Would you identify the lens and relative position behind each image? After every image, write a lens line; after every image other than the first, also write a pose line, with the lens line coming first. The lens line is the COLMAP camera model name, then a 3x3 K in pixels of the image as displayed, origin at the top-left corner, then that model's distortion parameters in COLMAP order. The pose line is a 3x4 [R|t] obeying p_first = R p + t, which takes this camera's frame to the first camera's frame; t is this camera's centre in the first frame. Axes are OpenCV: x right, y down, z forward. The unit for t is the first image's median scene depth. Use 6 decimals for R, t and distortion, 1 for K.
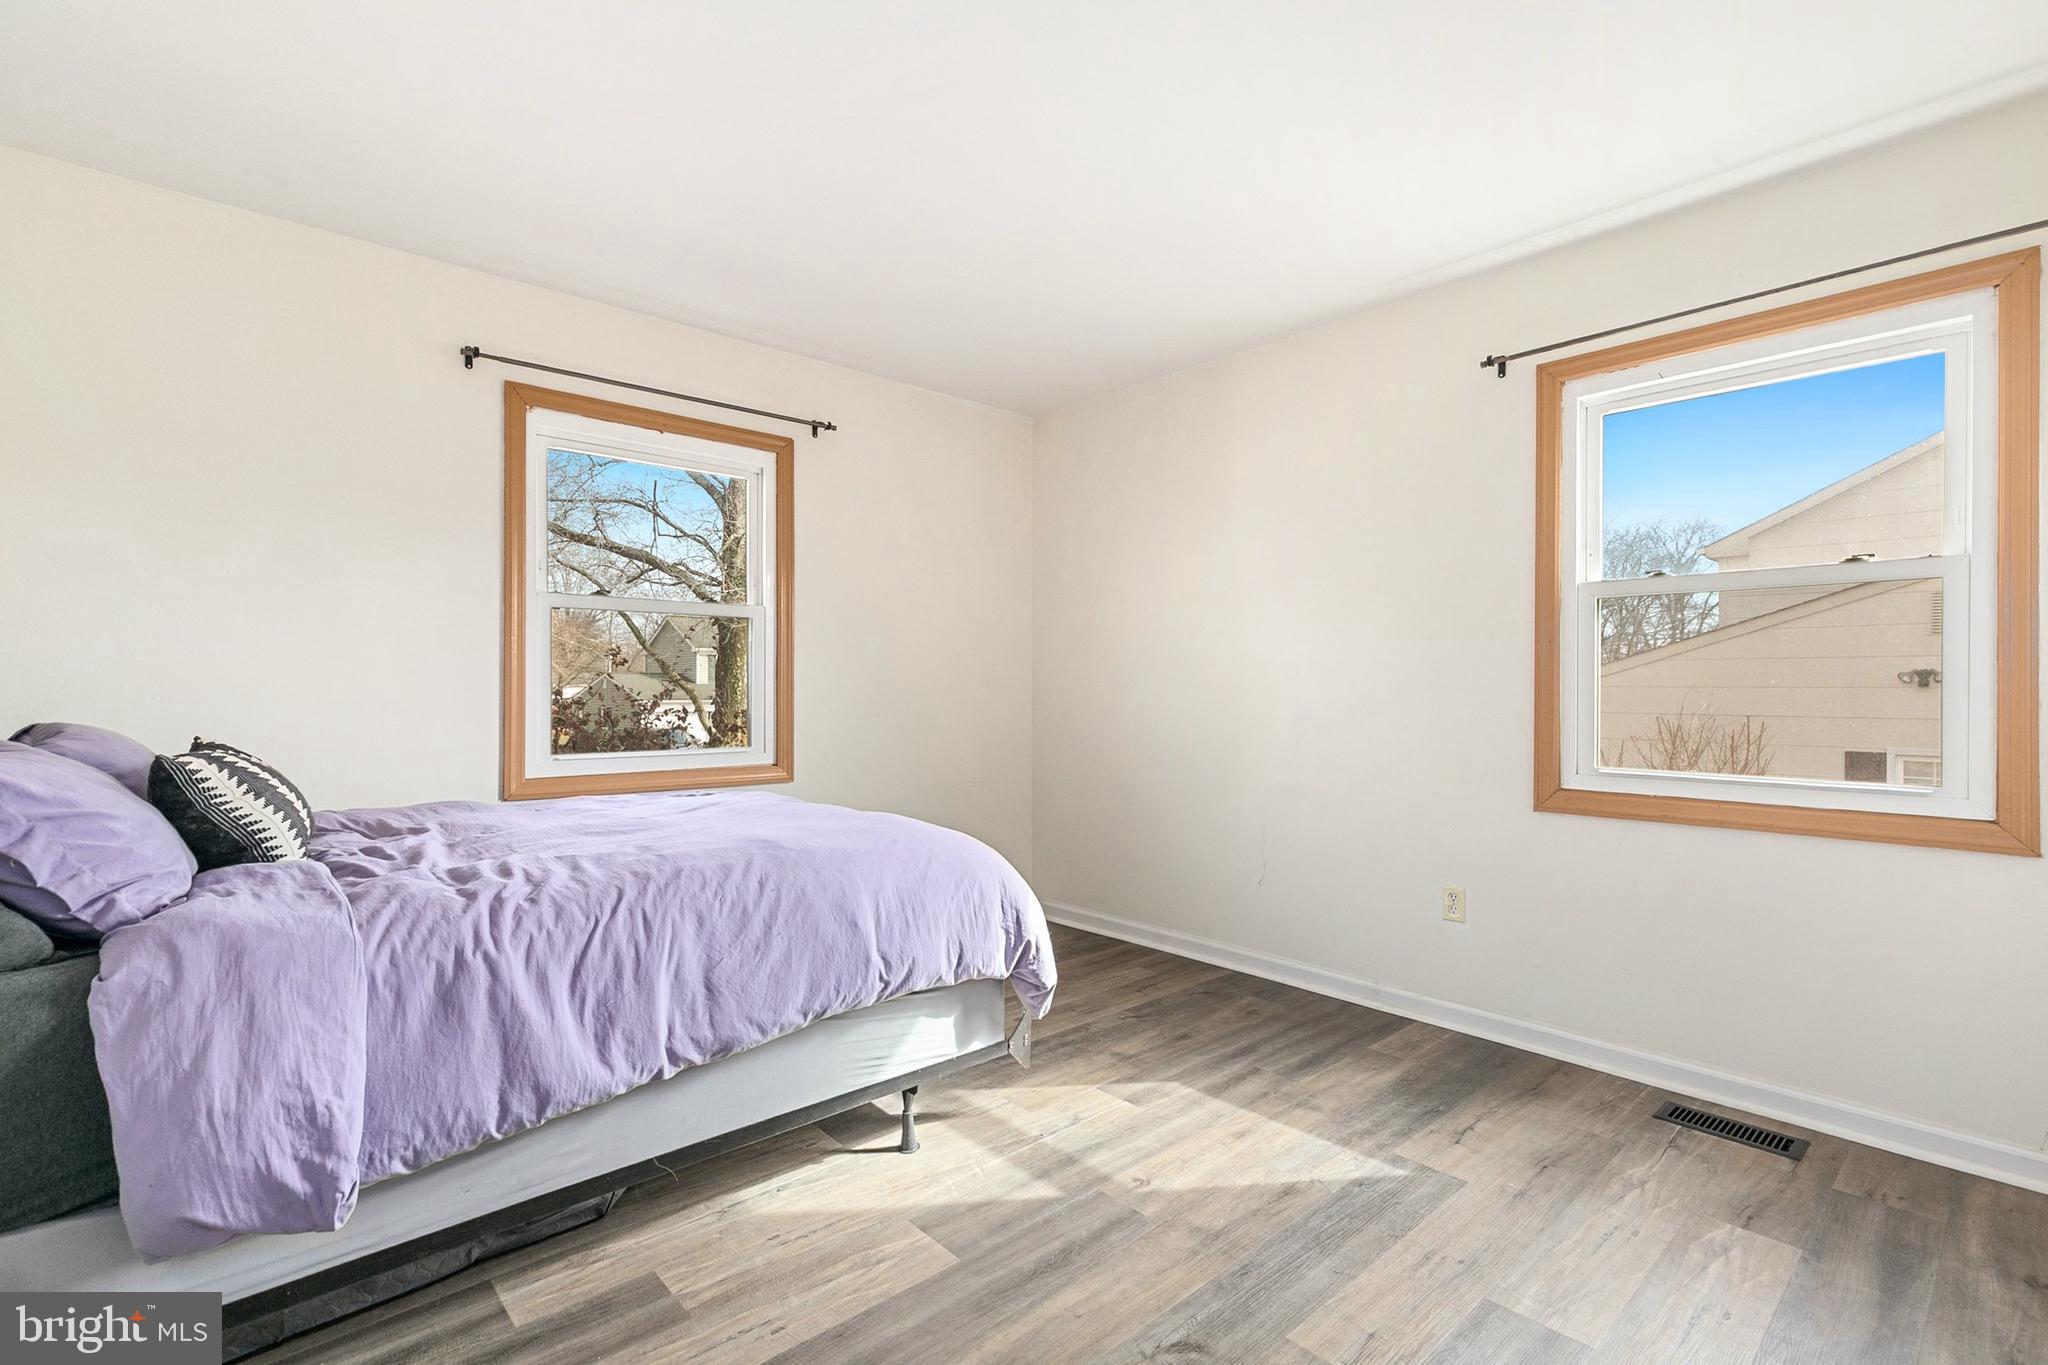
lens RADIAL K [[939.9, 0, 1027.9], [0, 939.9, 688.2], [0, 0, 1]] dist [0.010264, -0.002923]
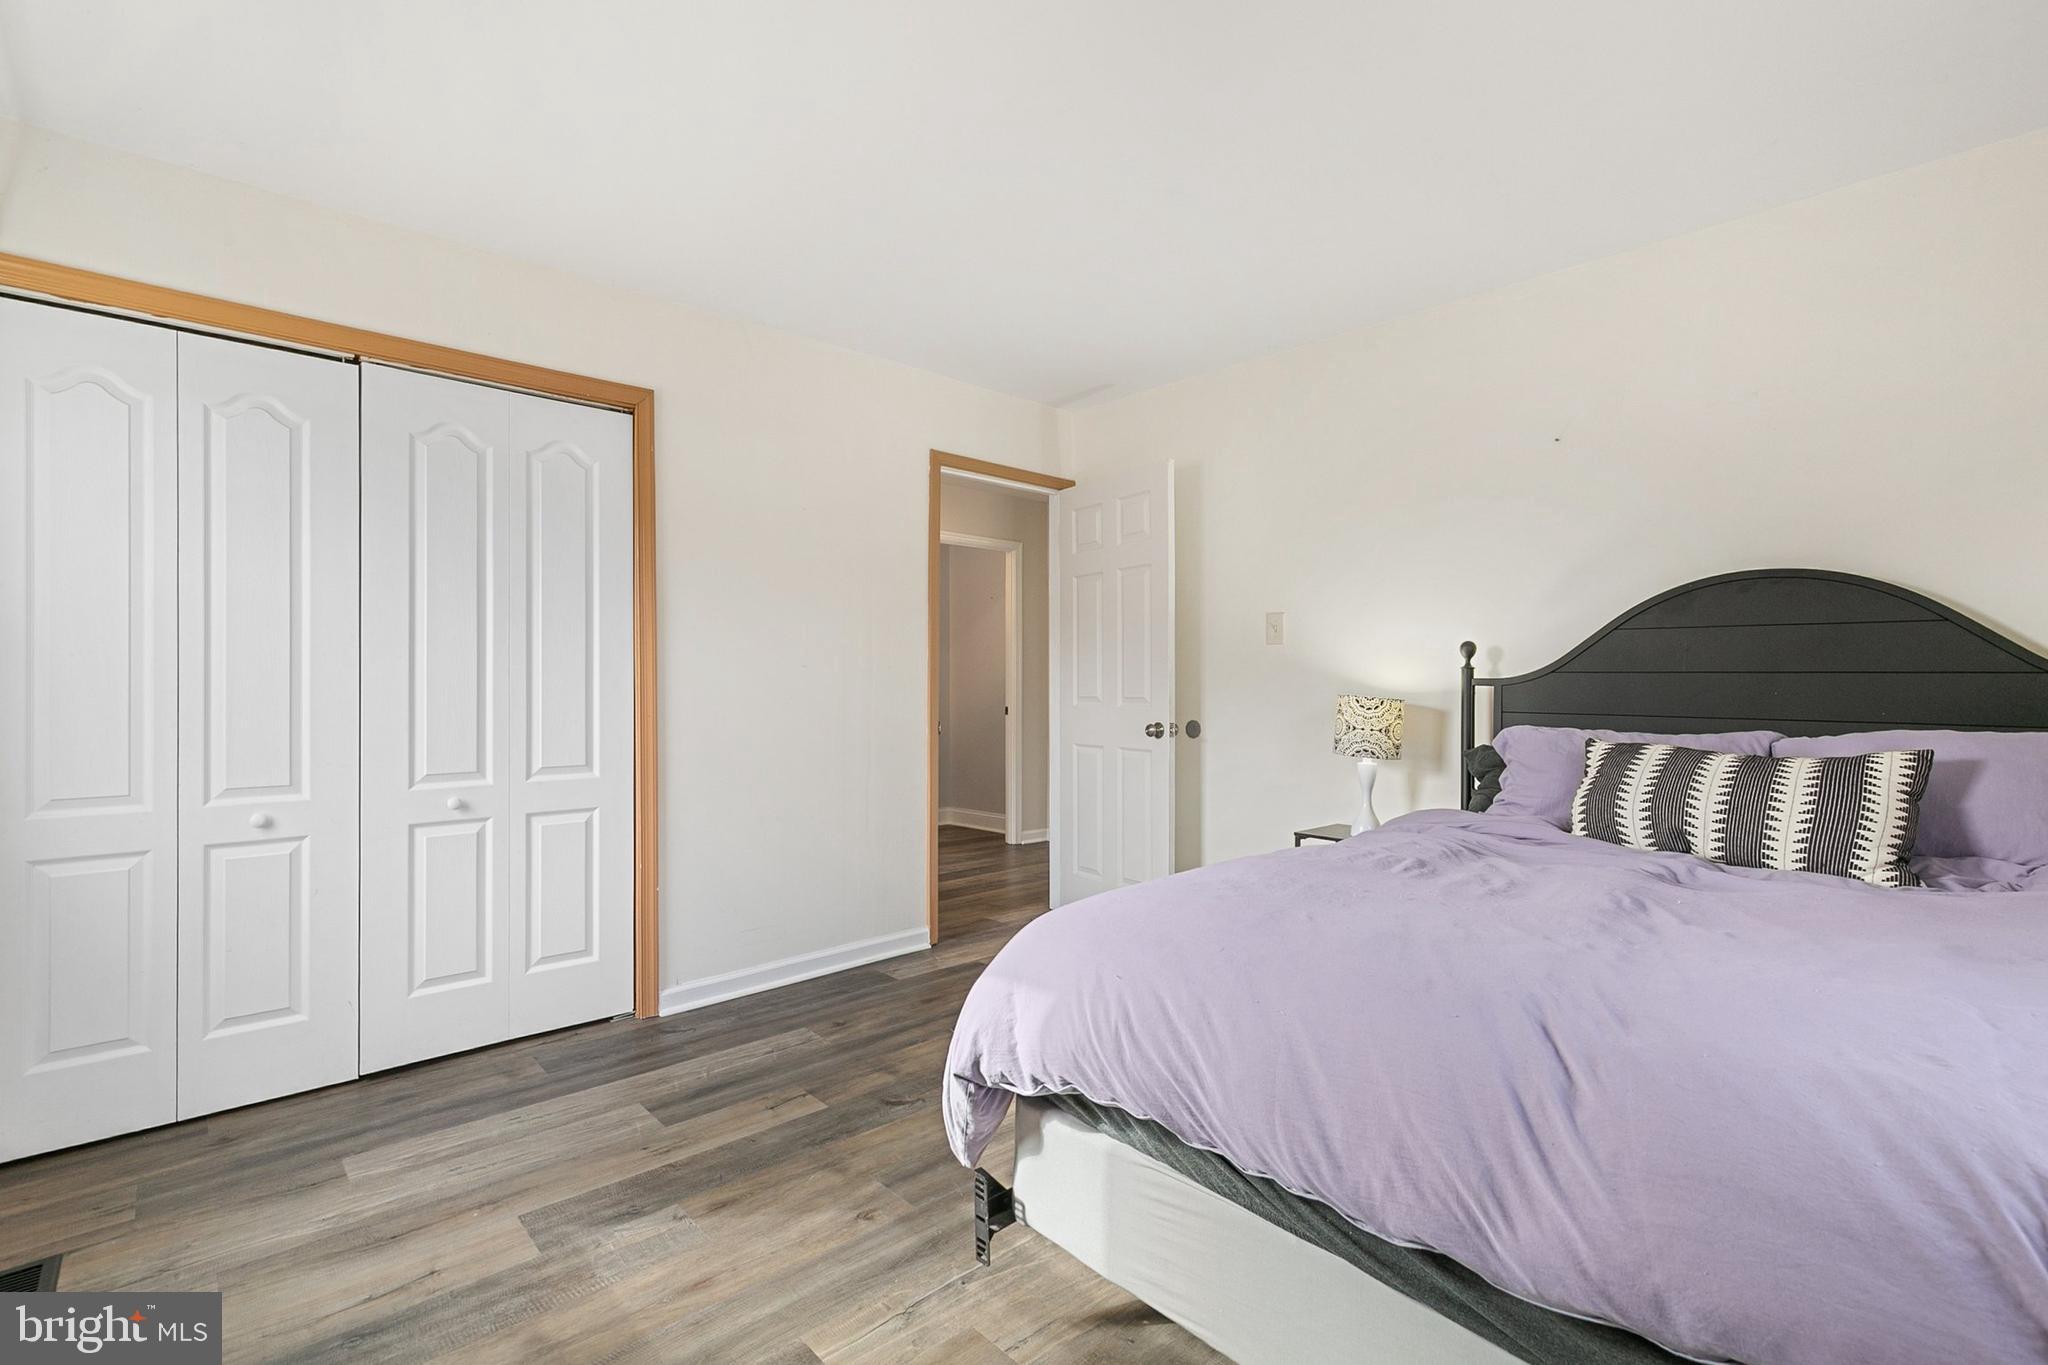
lens RADIAL K [[939.9, 0, 1020.2], [0, 939.9, 683.2], [0, 0, 1]] dist [0.010264, -0.002923]
pose [[-0.999978, -0.004615, 0.004802, -0.035861], [-0.004626, 0.999987, -0.002212, -0.007575], [-0.004792, -0.002235, -0.999986, 1.934869]]
